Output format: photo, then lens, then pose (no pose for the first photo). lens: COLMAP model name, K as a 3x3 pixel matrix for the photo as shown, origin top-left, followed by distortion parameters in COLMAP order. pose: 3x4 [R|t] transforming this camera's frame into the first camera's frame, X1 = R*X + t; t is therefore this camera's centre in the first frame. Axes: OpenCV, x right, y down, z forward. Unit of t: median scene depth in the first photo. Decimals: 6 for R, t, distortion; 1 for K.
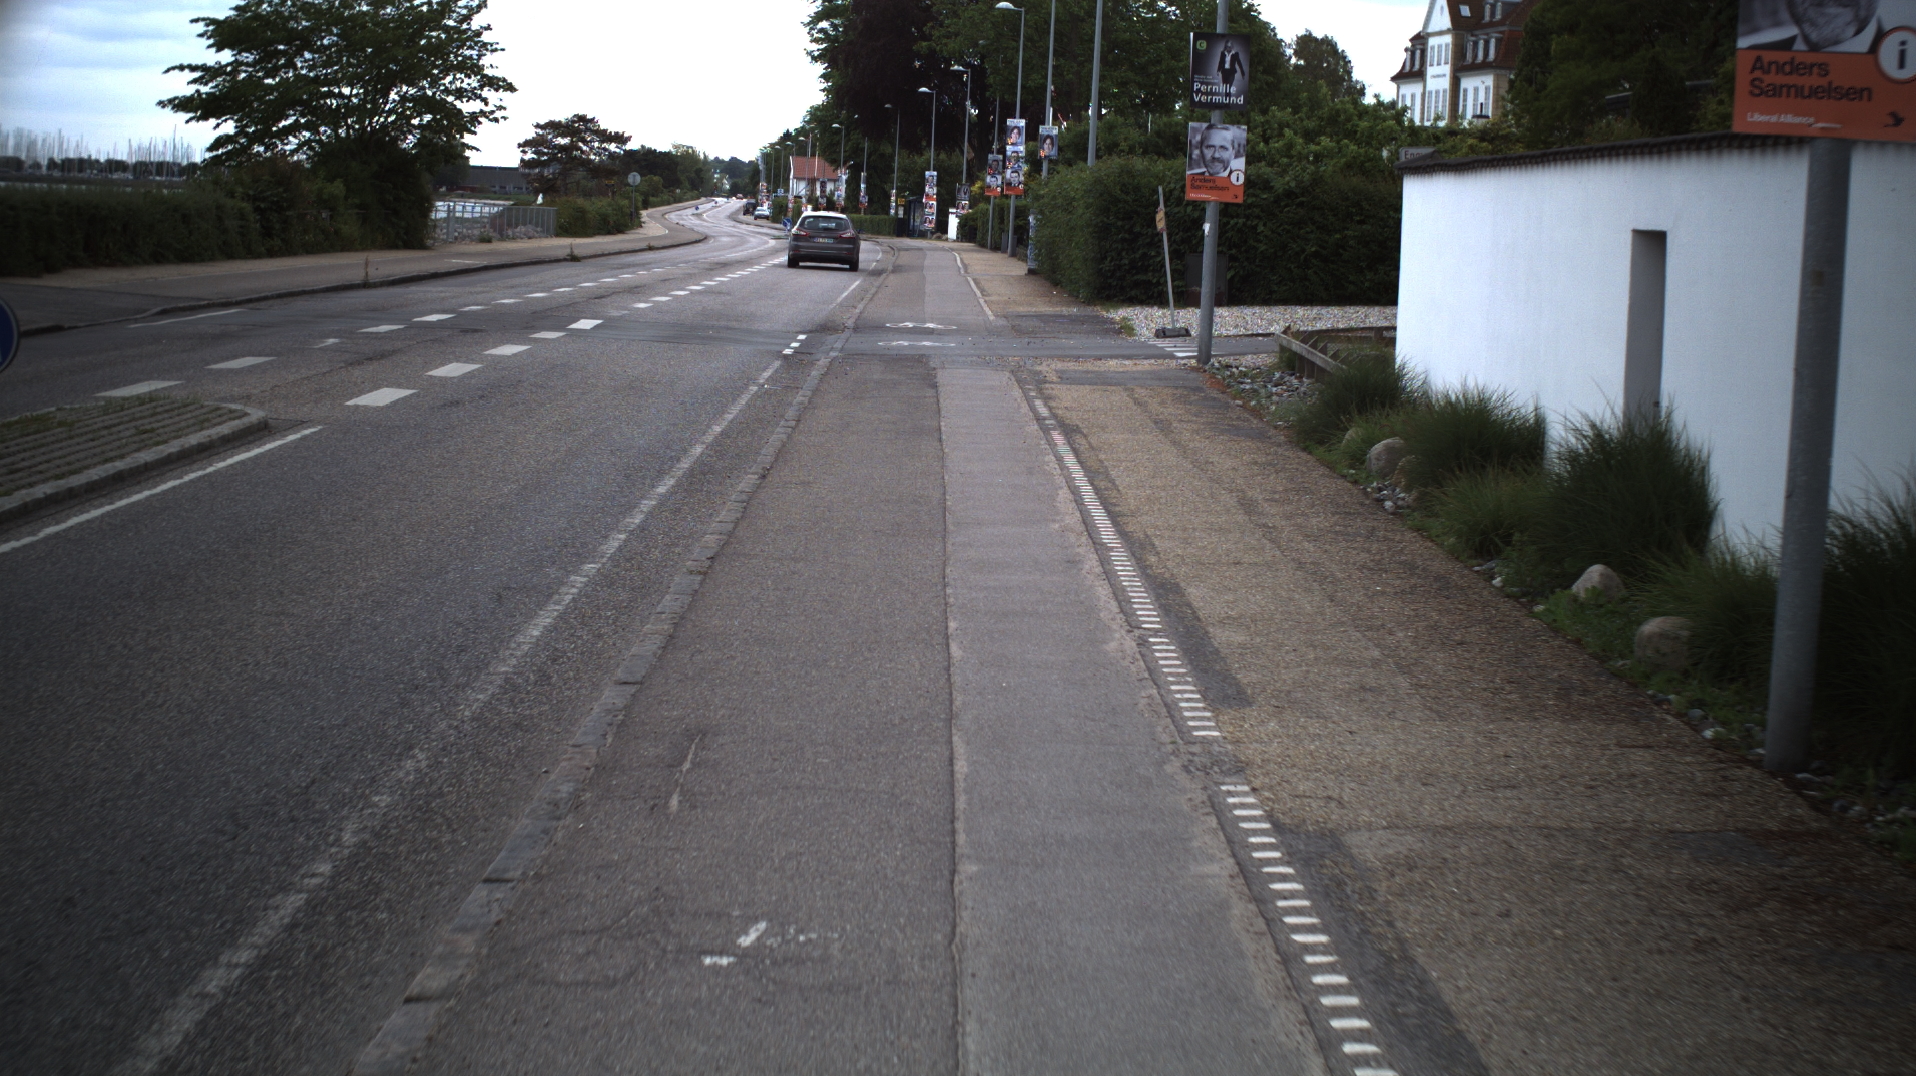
lens RADIAL K [[3360.2, 0, 958.0], [0, 3360.2, 538.0], [0, 0, 1]] dist [-0.278470, 0.228960]
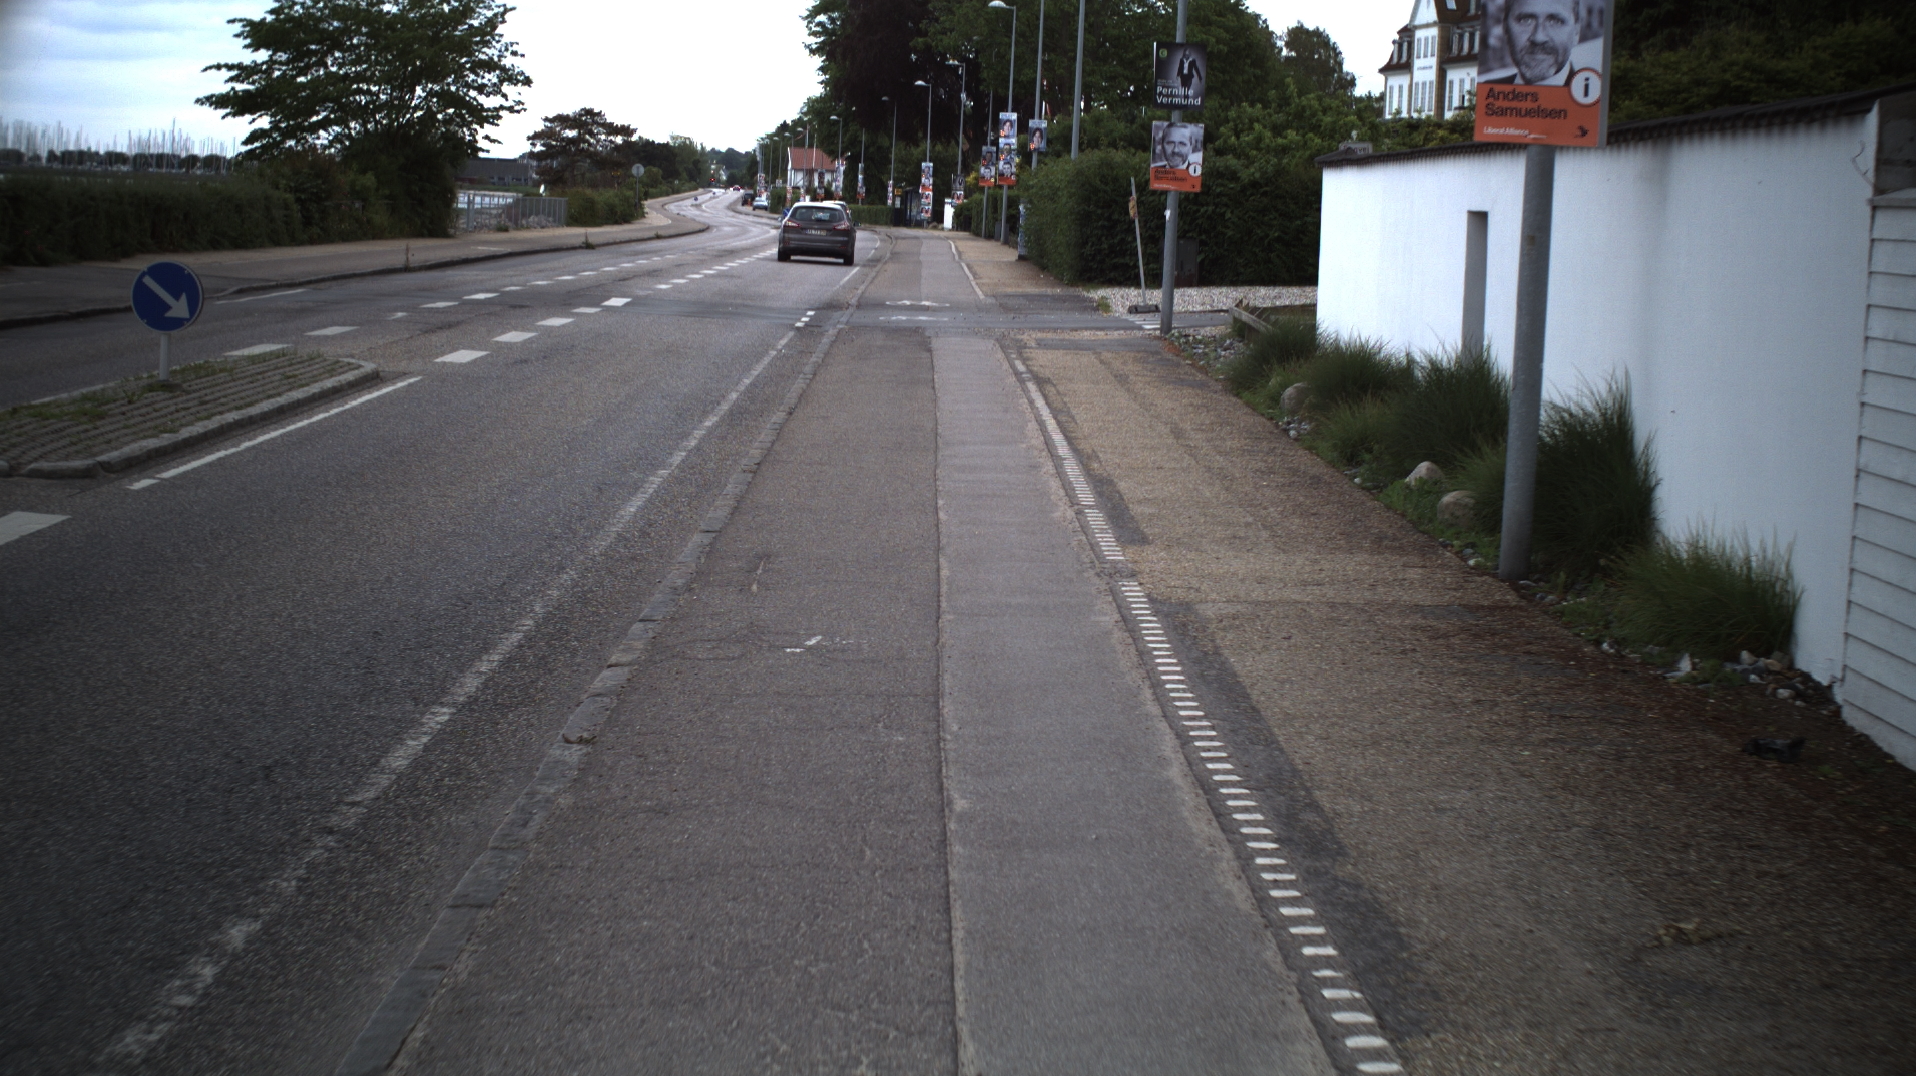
lens RADIAL K [[3360.2, 0, 958.0], [0, 3360.2, 538.0], [0, 0, 1]] dist [-0.278470, 0.228960]
pose [[0.999998, -0.001795, 0.000855, 0.000696], [0.001793, 0.999994, 0.002828, 0.006153], [-0.000860, -0.002827, 0.999996, -0.060142]]
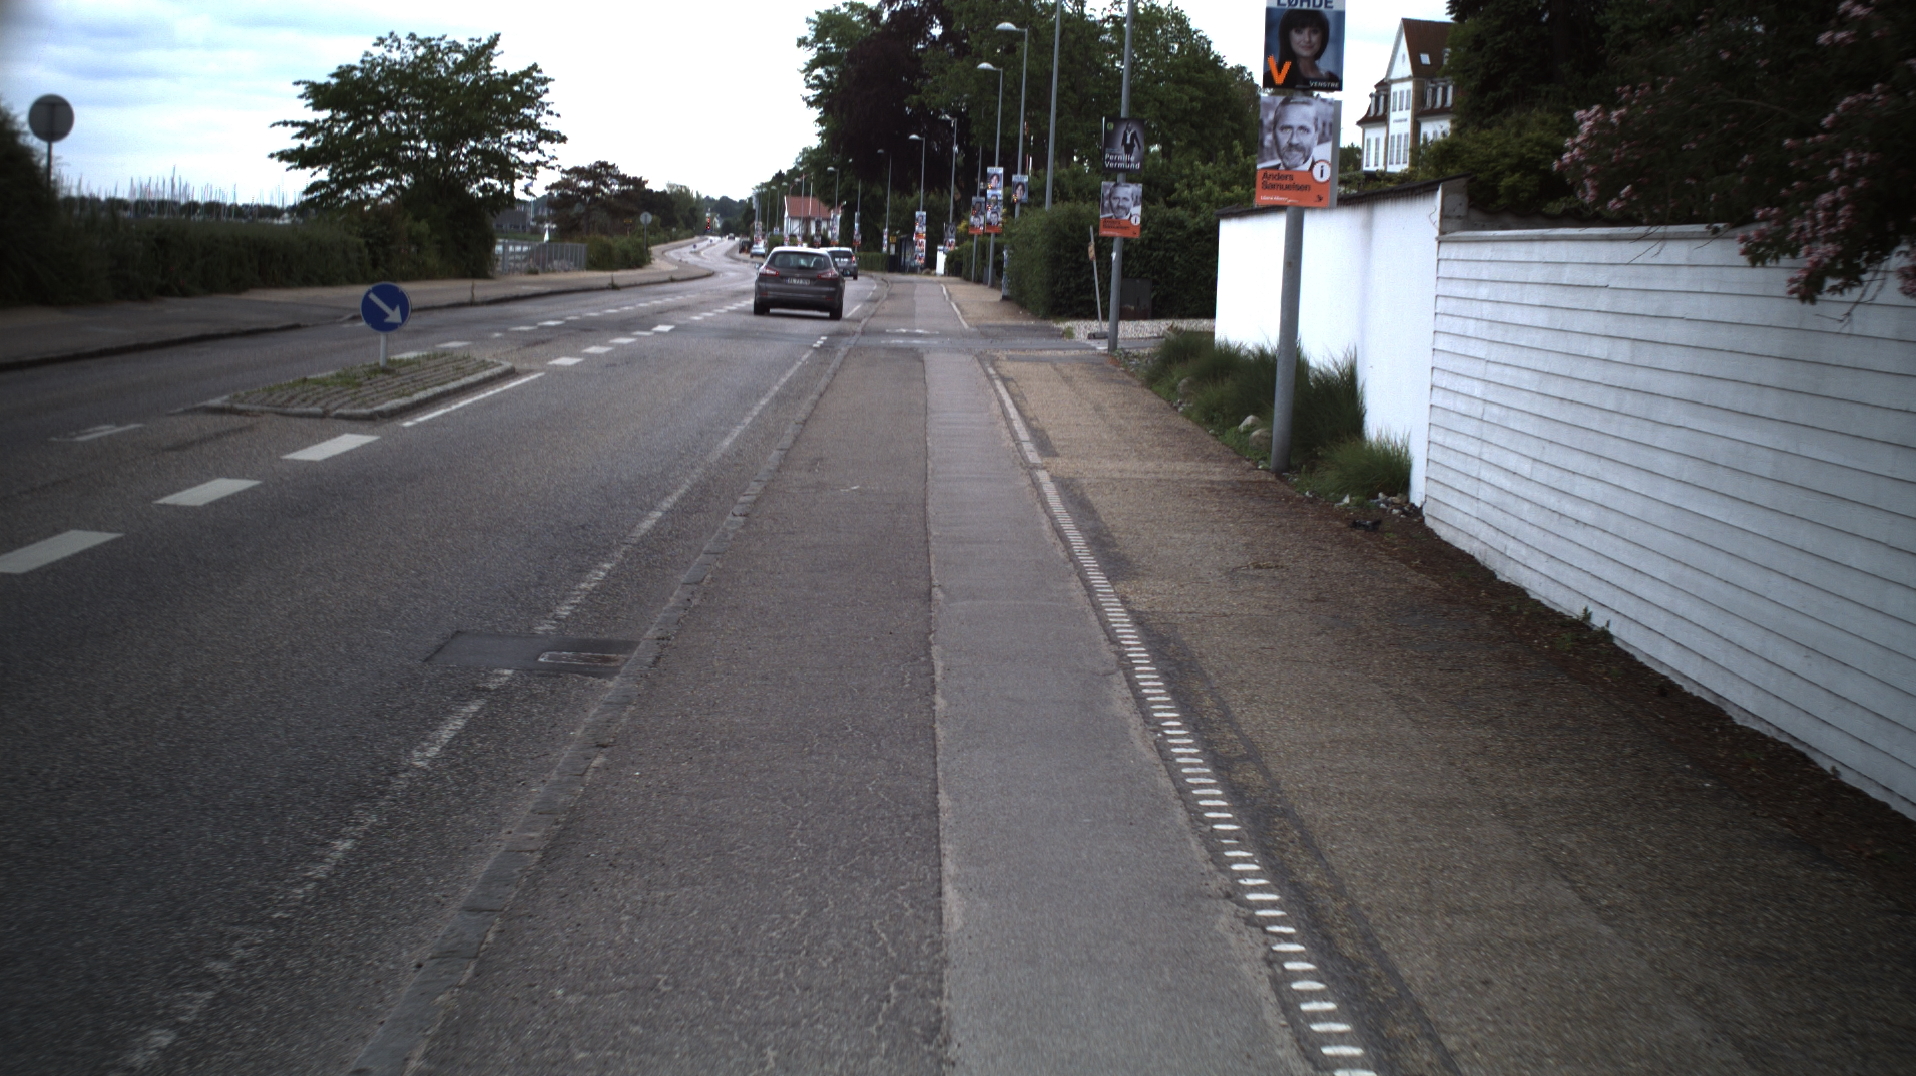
lens RADIAL K [[3360.2, 0, 958.0], [0, 3360.2, 538.0], [0, 0, 1]] dist [-0.278470, 0.228960]
pose [[0.999996, -0.000162, 0.002970, 0.001733], [0.000196, 0.999934, -0.011496, 0.018679], [-0.002968, 0.011497, 0.999930, -0.180587]]
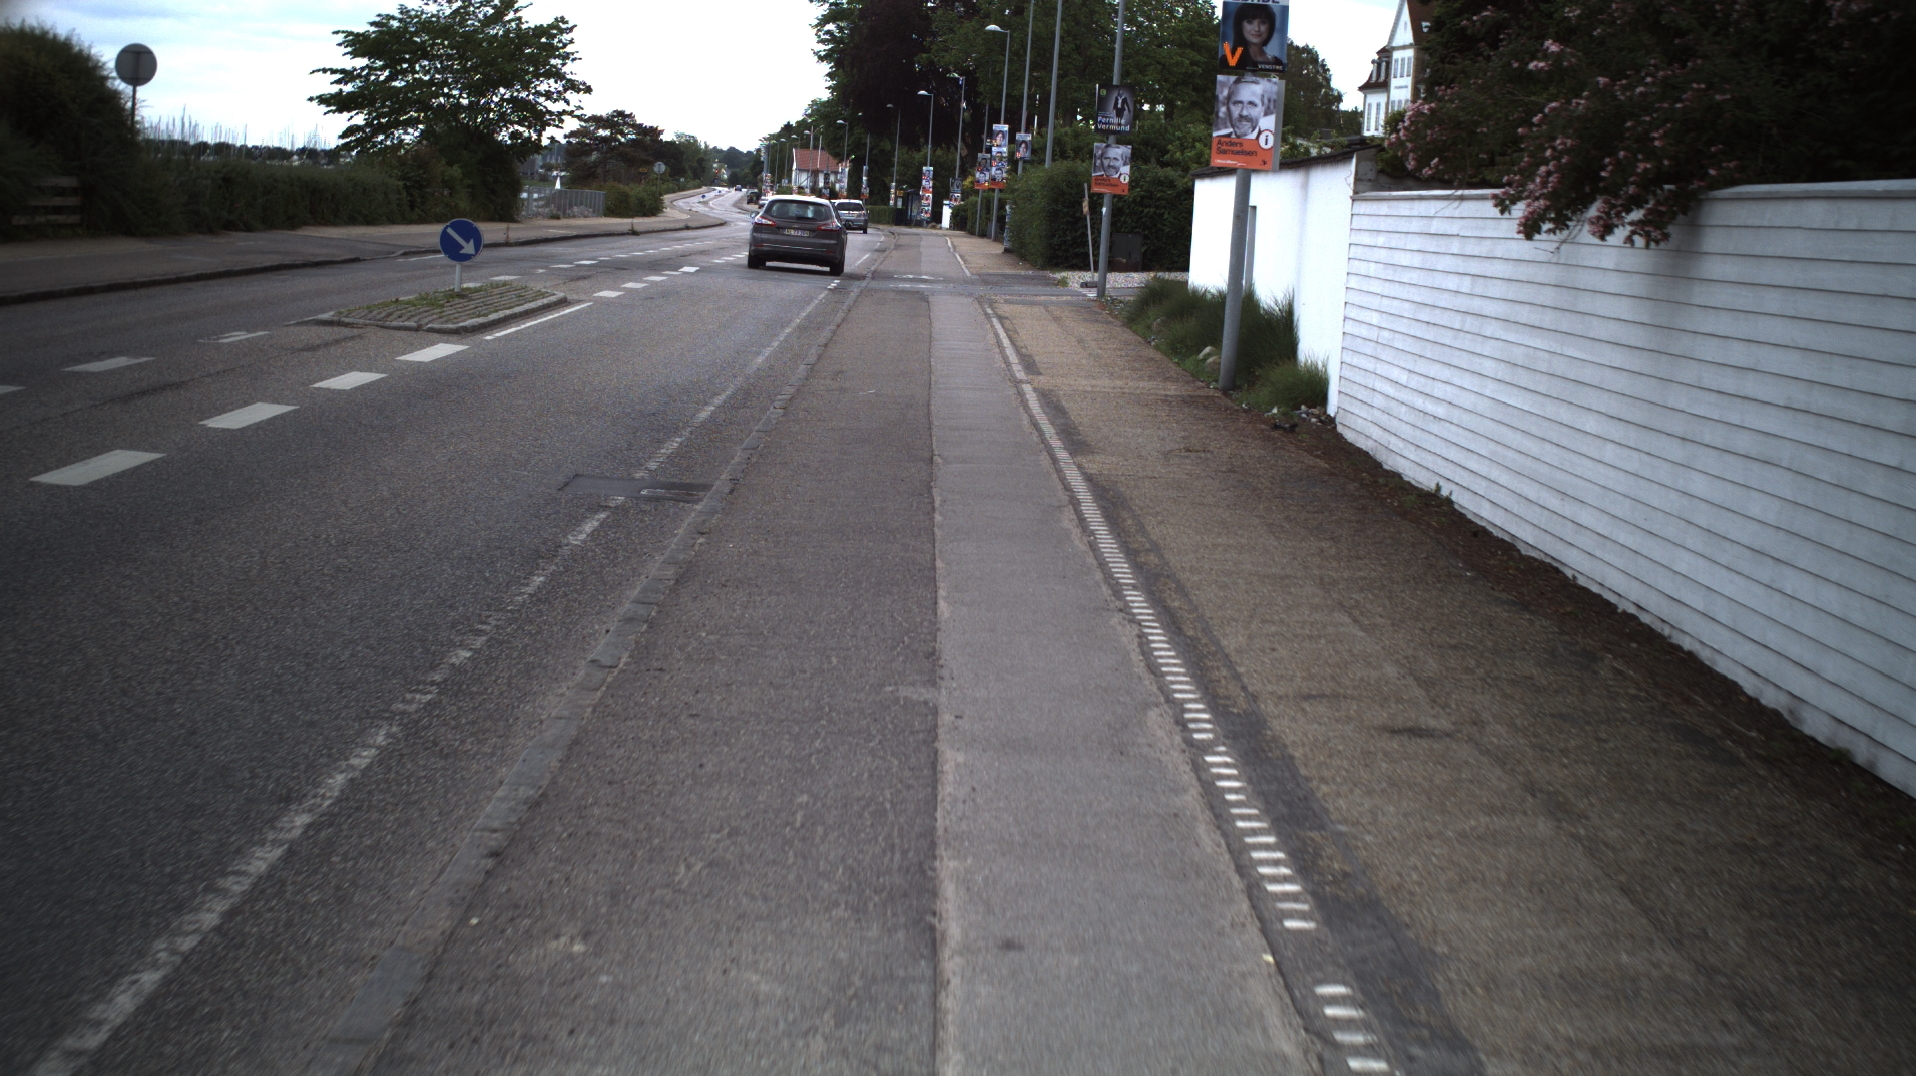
lens RADIAL K [[3360.2, 0, 958.0], [0, 3360.2, 538.0], [0, 0, 1]] dist [-0.278470, 0.228960]
pose [[0.999782, 0.020616, 0.003232, 0.001974], [-0.020621, 0.999786, 0.001655, 0.025193], [-0.003197, -0.001721, 0.999993, -0.240282]]
